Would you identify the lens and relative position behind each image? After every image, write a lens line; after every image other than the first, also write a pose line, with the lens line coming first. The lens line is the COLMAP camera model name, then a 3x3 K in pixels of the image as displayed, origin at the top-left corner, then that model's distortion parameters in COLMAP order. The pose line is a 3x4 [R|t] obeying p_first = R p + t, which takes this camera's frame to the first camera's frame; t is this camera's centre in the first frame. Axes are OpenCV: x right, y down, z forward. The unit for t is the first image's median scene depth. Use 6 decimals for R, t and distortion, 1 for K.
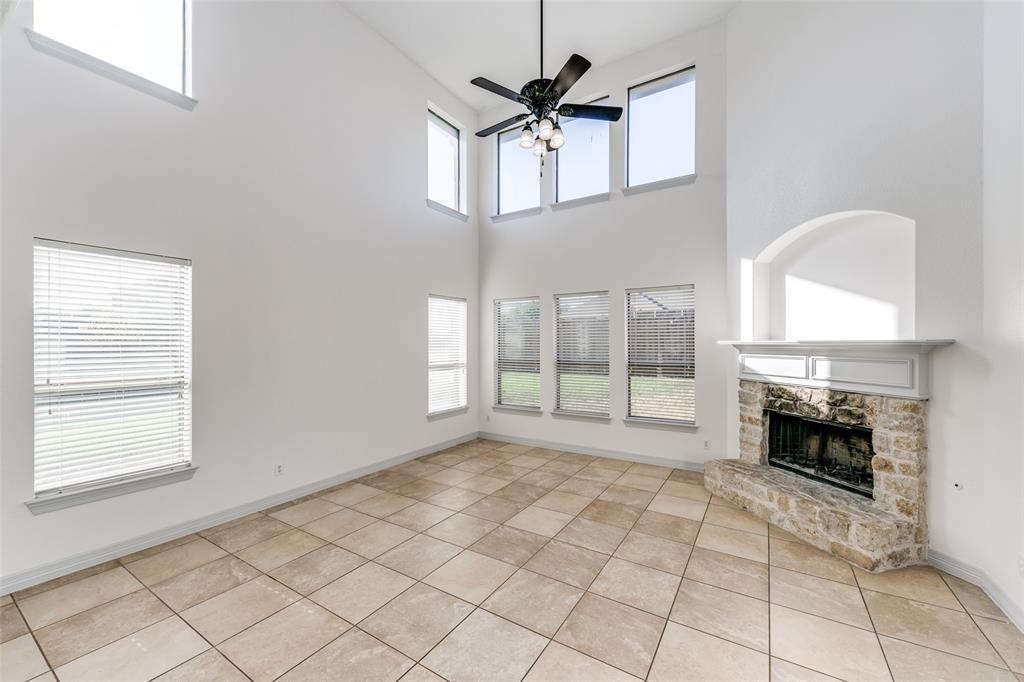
lens RADIAL K [[437.7, 0, 512.0], [0, 437.7, 341.0], [0, 0, 1]] dist [0.000187, -0.000021]
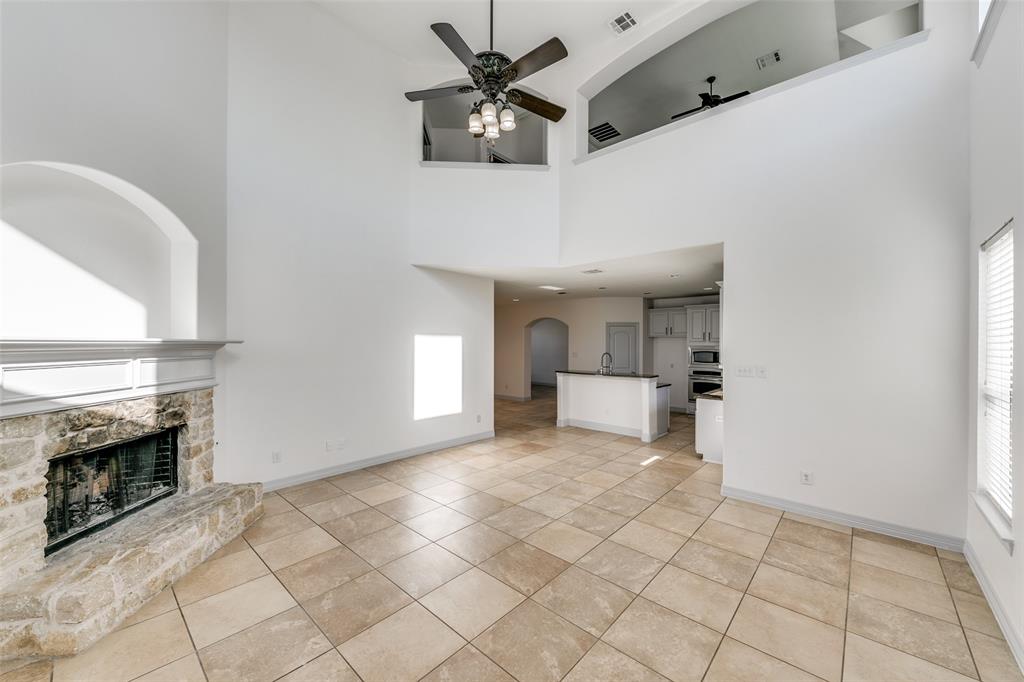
lens RADIAL K [[437.7, 0, 512.0], [0, 437.7, 341.0], [0, 0, 1]] dist [0.000187, -0.000021]
pose [[-0.988874, -0.001455, 0.148745, -0.105879], [-0.003499, 0.999903, -0.013478, 0.012028], [-0.148711, -0.013848, -0.988784, 1.778790]]
